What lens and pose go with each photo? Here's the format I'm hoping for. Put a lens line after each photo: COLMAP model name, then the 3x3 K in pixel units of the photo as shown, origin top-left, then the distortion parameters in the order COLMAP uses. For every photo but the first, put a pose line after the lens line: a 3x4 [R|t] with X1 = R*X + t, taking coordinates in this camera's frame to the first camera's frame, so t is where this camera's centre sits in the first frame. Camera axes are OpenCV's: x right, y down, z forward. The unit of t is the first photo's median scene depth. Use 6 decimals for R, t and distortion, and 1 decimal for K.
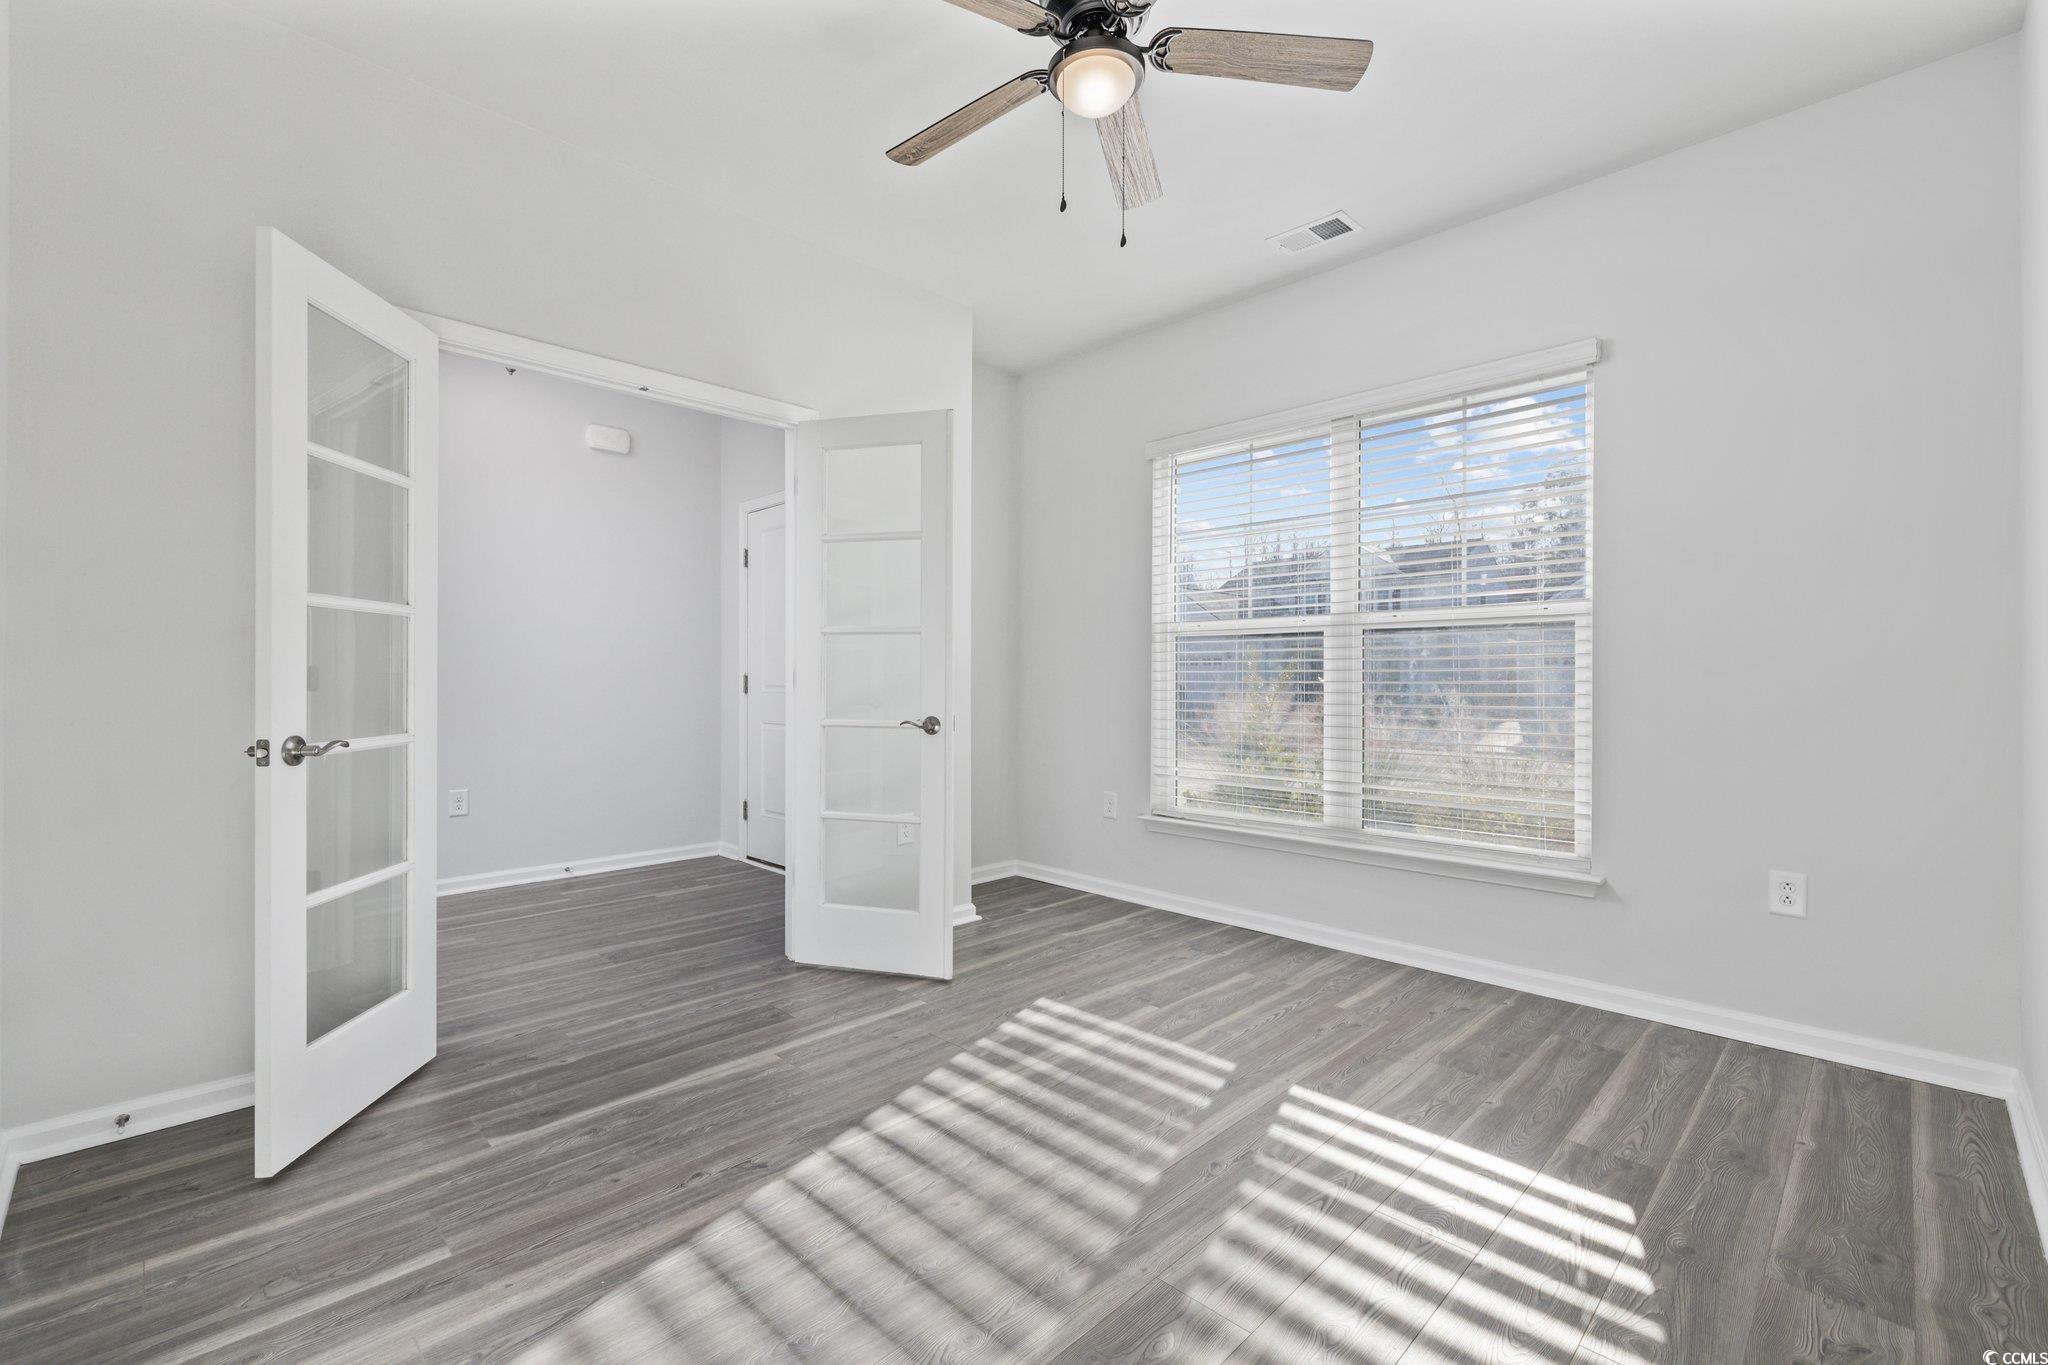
lens RADIAL K [[869.2, 0, 972.8], [0, 869.2, 688.5], [0, 0, 1]] dist [0.003228, -0.001019]
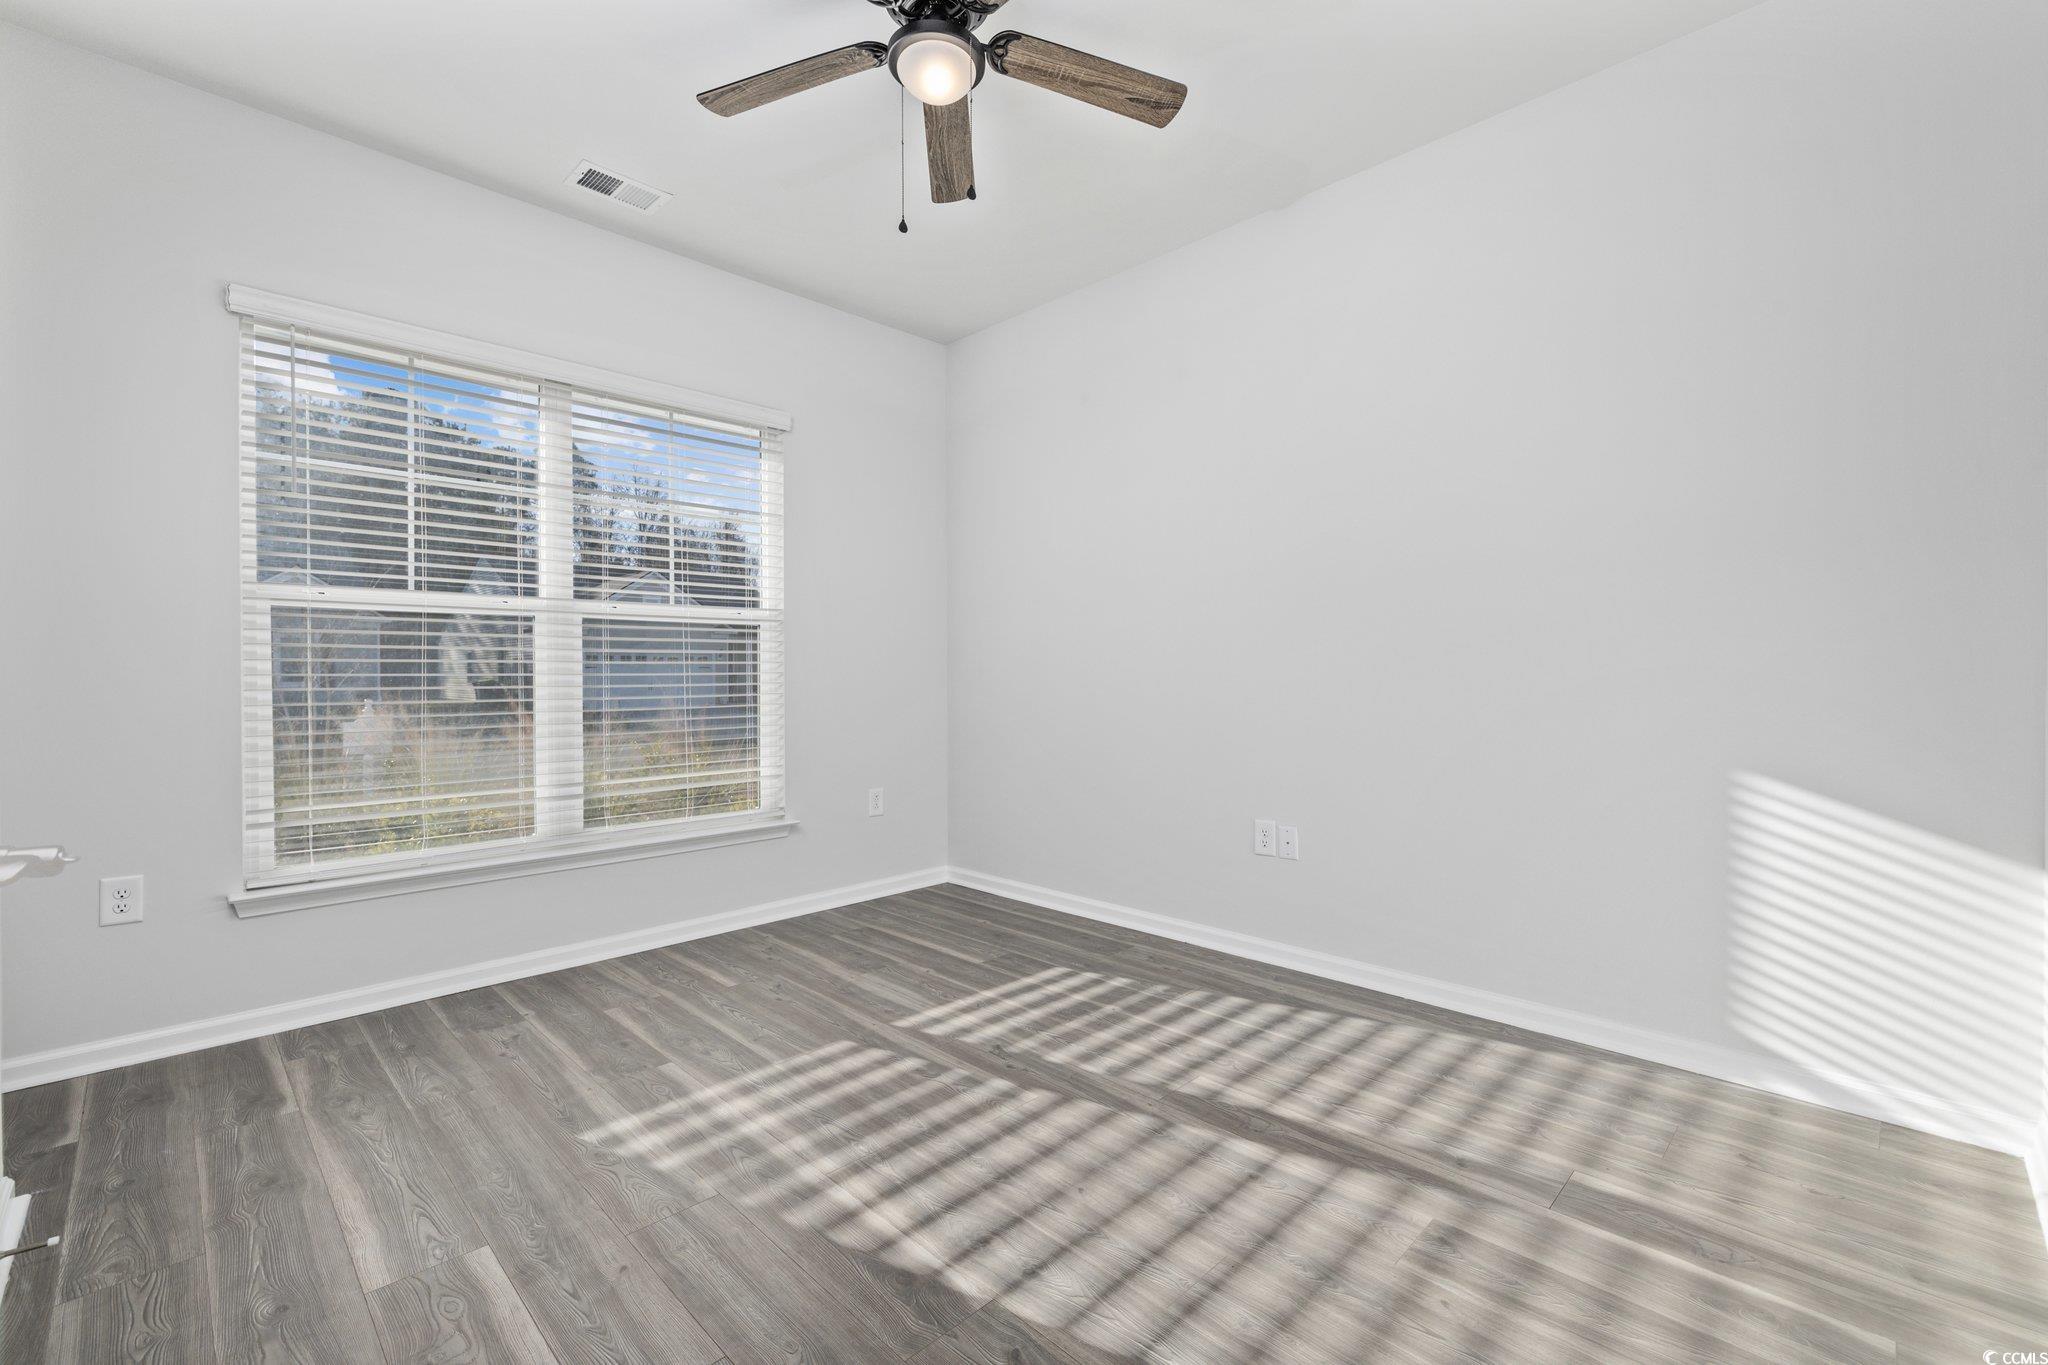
lens RADIAL K [[869.2, 0, 1022.3], [0, 869.2, 675.7], [0, 0, 1]] dist [0.003228, -0.001019]
pose [[-0.016992, -0.004910, 0.999844, -0.700013], [0.013309, 0.999898, 0.005137, -0.005228], [-0.999767, 0.013394, -0.016925, 0.756125]]
